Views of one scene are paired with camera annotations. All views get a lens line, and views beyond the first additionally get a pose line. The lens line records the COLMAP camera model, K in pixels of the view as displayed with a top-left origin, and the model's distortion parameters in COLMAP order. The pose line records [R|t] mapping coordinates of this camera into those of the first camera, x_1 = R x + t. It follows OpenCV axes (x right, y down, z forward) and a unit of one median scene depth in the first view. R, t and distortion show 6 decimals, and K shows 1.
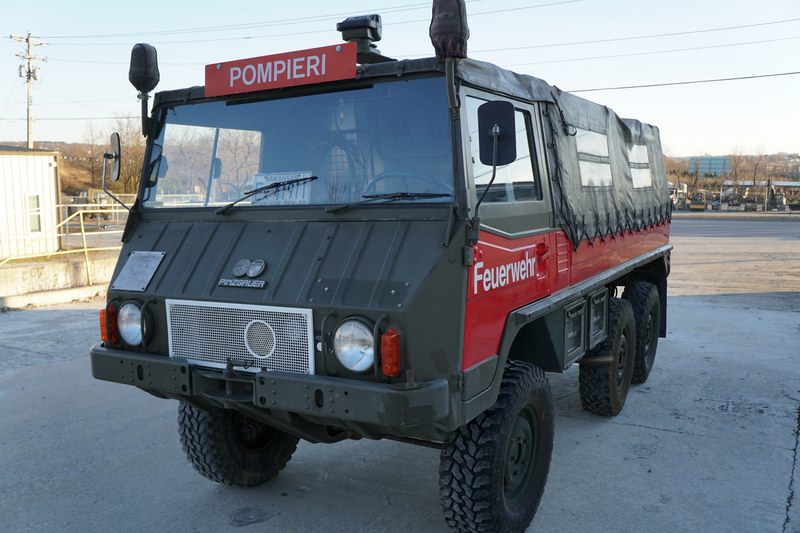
lens RADIAL K [[746.0, 0, 400.0], [0, 746.0, 266.5], [0, 0, 1]] dist [-0.104387, 0.162984]
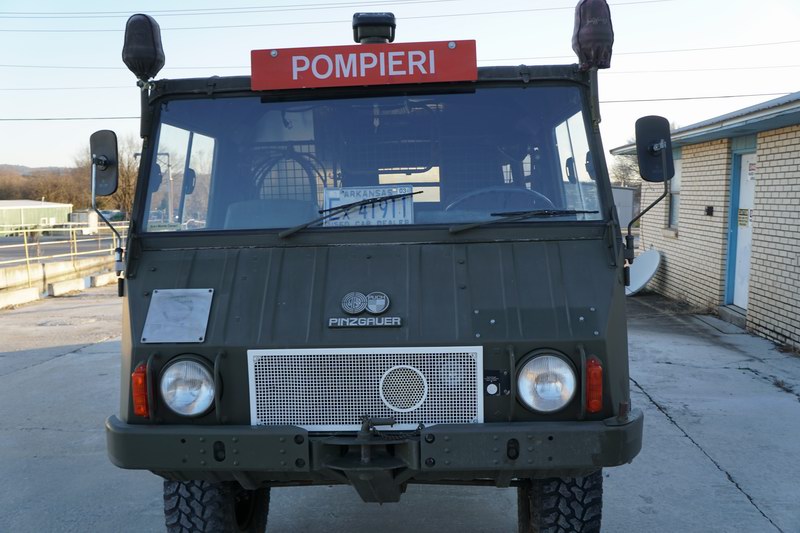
lens RADIAL K [[746.0, 0, 400.0], [0, 746.0, 266.5], [0, 0, 1]] dist [-0.104387, 0.162984]
pose [[0.896756, -0.036173, 0.441045, -0.514132], [0.048709, 0.998666, -0.017130, -0.021256], [-0.439837, 0.036845, 0.897321, 0.244332]]
